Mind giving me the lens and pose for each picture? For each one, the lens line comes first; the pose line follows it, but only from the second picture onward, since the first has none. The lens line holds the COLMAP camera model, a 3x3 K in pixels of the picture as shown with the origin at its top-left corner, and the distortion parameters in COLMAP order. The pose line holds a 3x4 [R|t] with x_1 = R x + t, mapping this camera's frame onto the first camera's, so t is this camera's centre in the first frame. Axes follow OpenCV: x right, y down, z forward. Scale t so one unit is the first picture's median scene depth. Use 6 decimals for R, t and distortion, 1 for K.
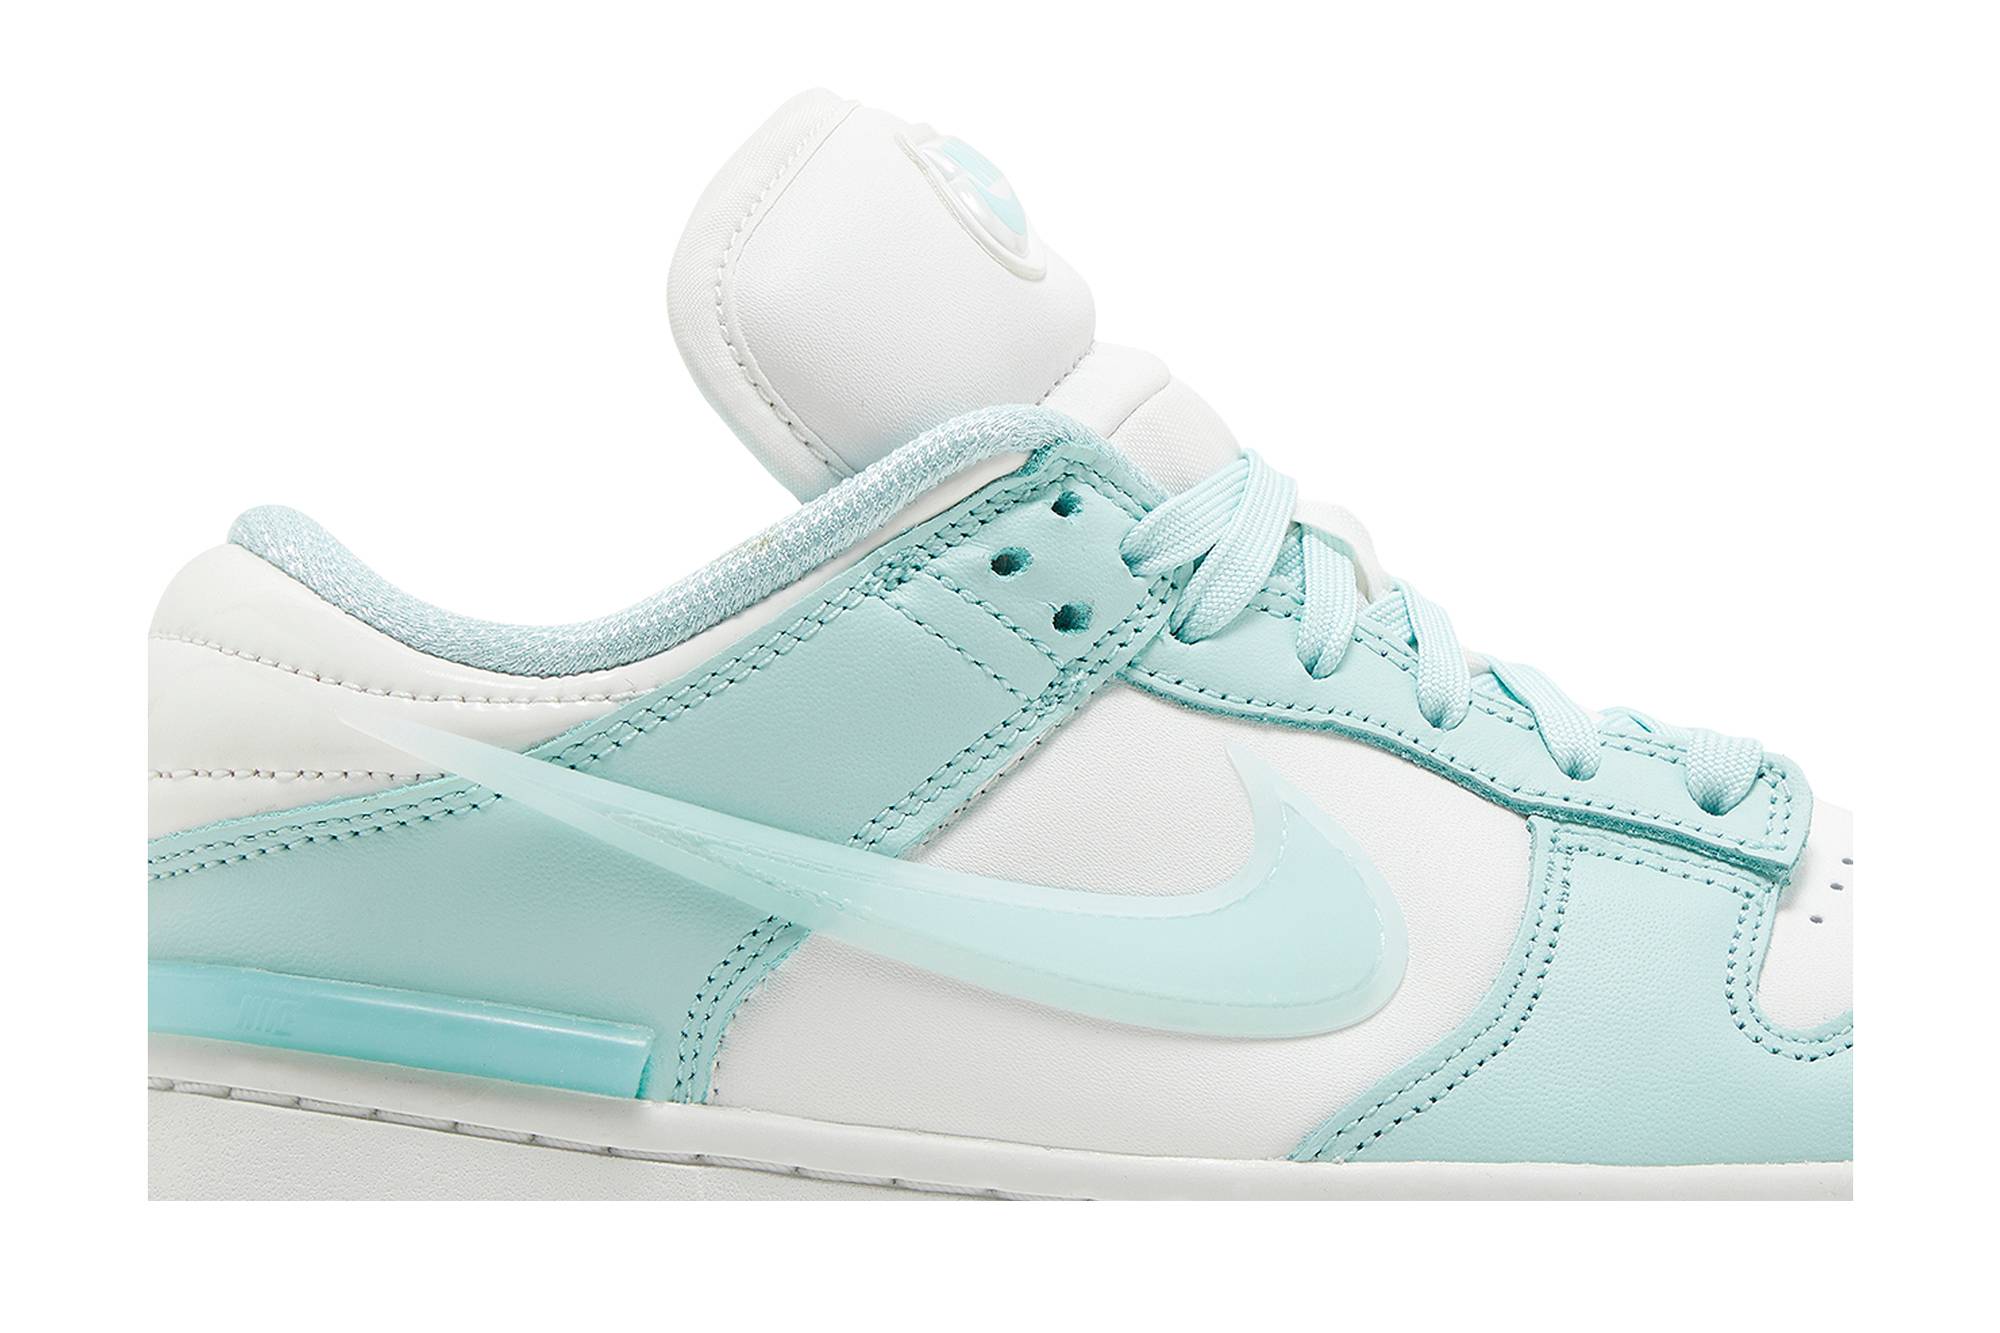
lens RADIAL K [[6265.7, 0, 1002.1], [0, 6265.7, 672.2], [0, 0, 1]] dist [0.606759, 0.000000]
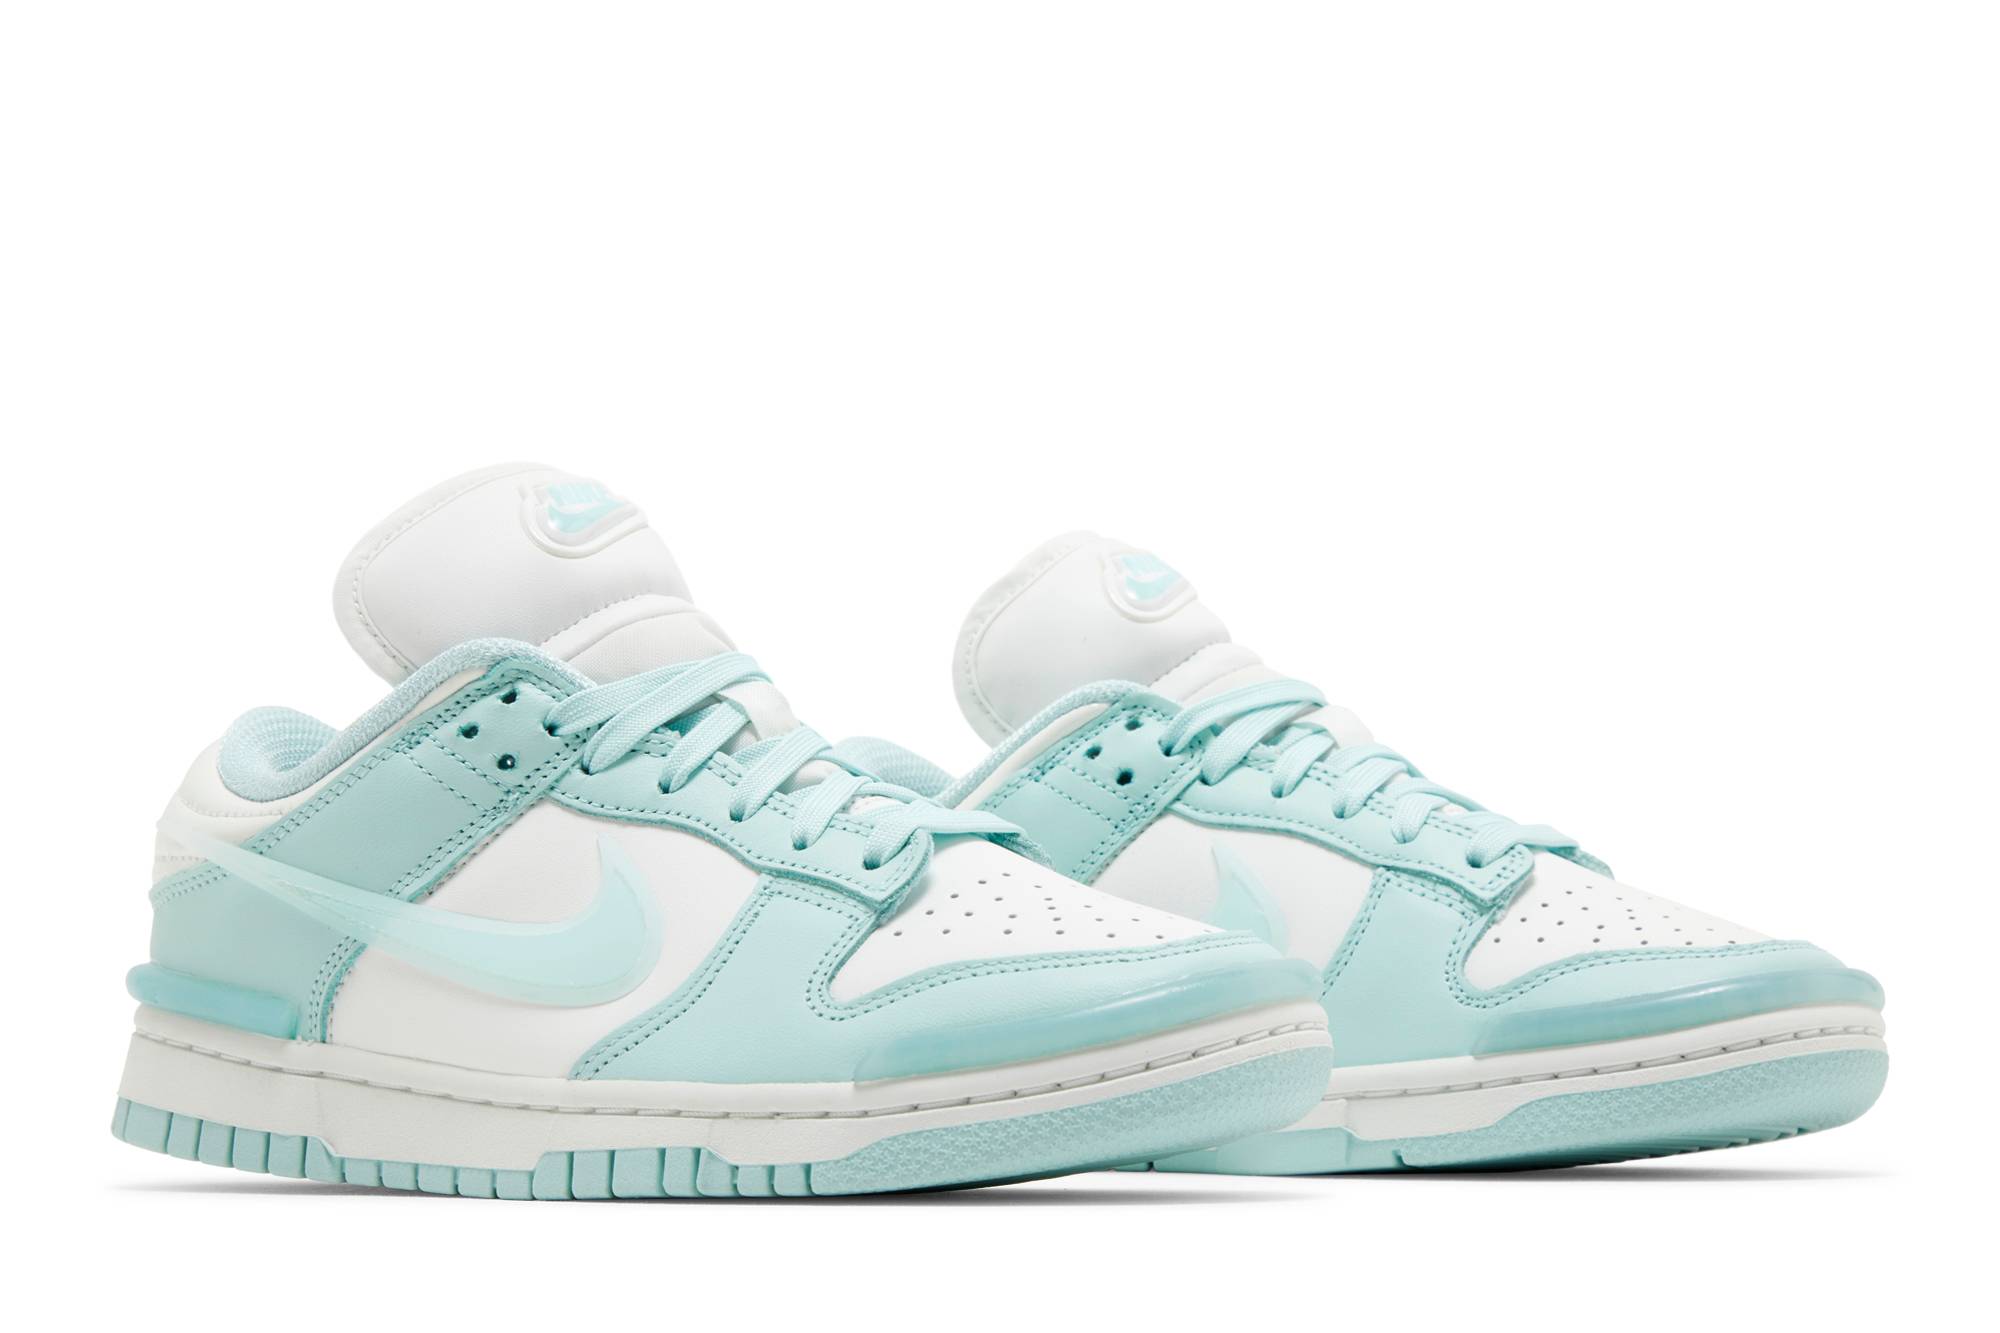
lens RADIAL K [[6265.7, 0, 1001.7], [0, 6265.7, 661.8], [0, 0, 1]] dist [0.606759, 0.000000]
pose [[0.721232, -0.032391, -0.691936, 1.299667], [0.018936, 0.999455, -0.027049, 0.013109], [0.692435, 0.006406, 0.721452, -0.148647]]
